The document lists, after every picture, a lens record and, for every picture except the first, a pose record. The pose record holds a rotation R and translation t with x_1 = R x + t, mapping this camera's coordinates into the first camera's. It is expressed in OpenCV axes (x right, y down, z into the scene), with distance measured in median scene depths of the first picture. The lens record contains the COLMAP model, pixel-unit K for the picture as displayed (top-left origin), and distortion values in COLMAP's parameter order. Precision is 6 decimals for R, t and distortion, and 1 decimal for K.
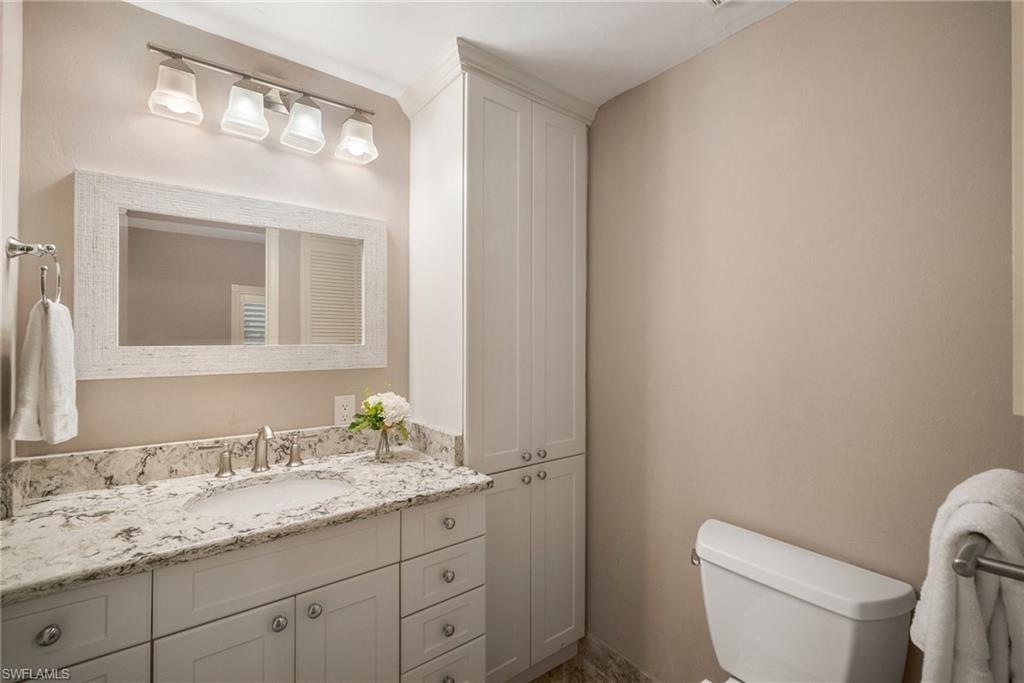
lens RADIAL K [[452.8, 0, 512.6], [0, 452.8, 339.4], [0, 0, 1]] dist [-0.012859, 0.004051]
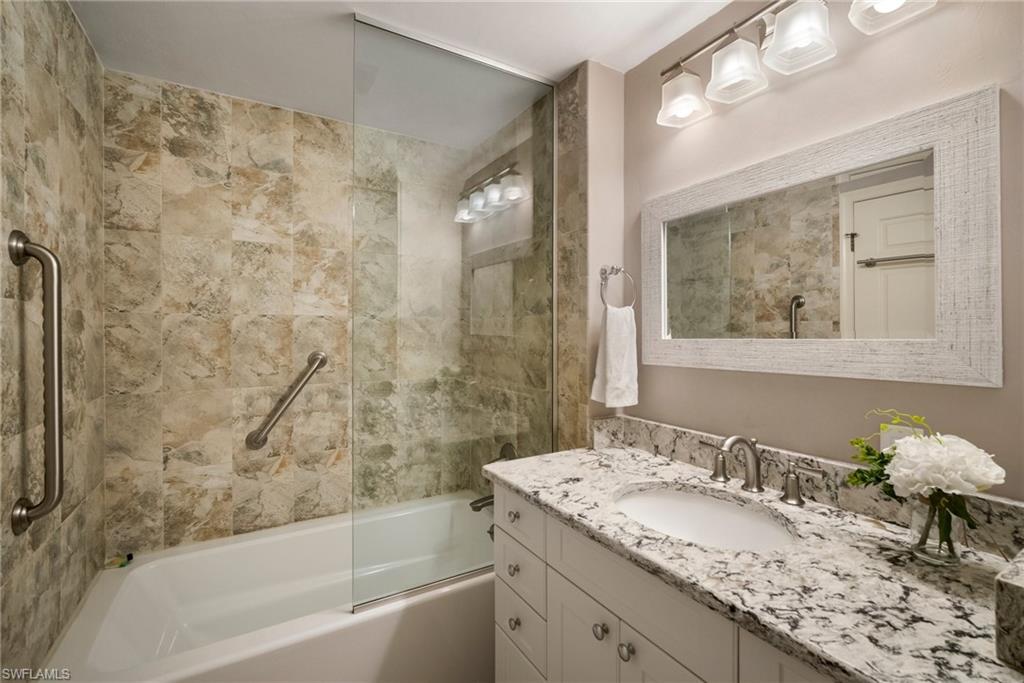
lens RADIAL K [[452.8, 0, 512.7], [0, 452.8, 336.5], [0, 0, 1]] dist [-0.012859, 0.004051]
pose [[-0.130518, 0.004456, -0.991436, 0.371264], [0.006271, 0.999974, 0.003669, 0.002931], [0.991426, -0.005739, -0.130543, 0.779880]]
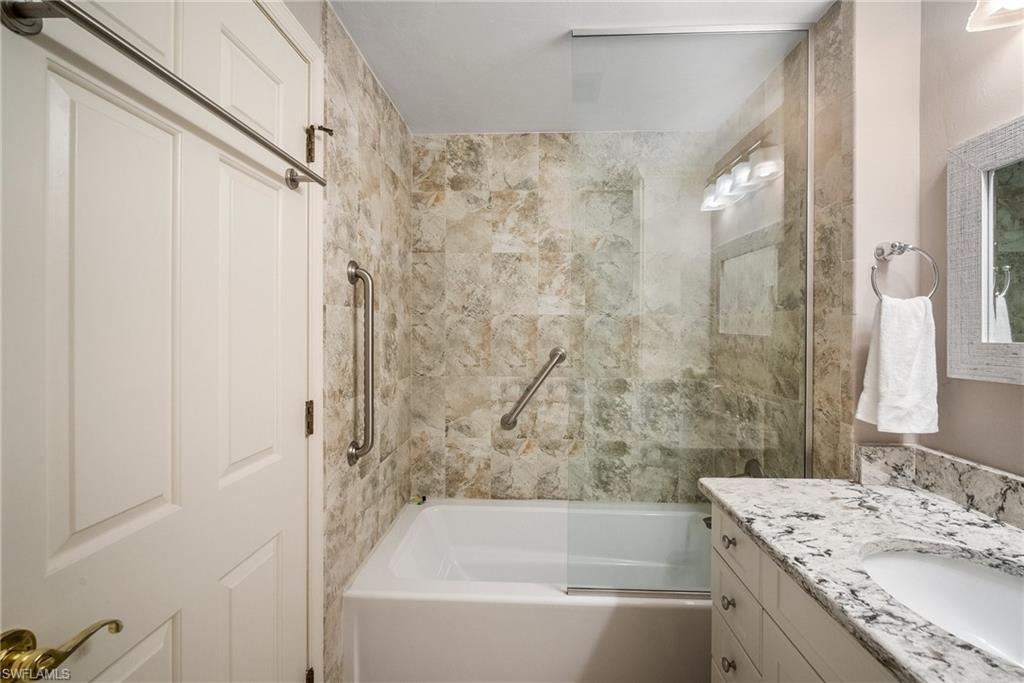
lens RADIAL K [[452.8, 0, 511.5], [0, 452.8, 333.1], [0, 0, 1]] dist [-0.012859, 0.004051]
pose [[-0.660629, -0.002043, -0.750710, 0.310280], [-0.002617, 0.999996, -0.000418, 0.002676], [0.750708, 0.001689, -0.660632, 0.914592]]
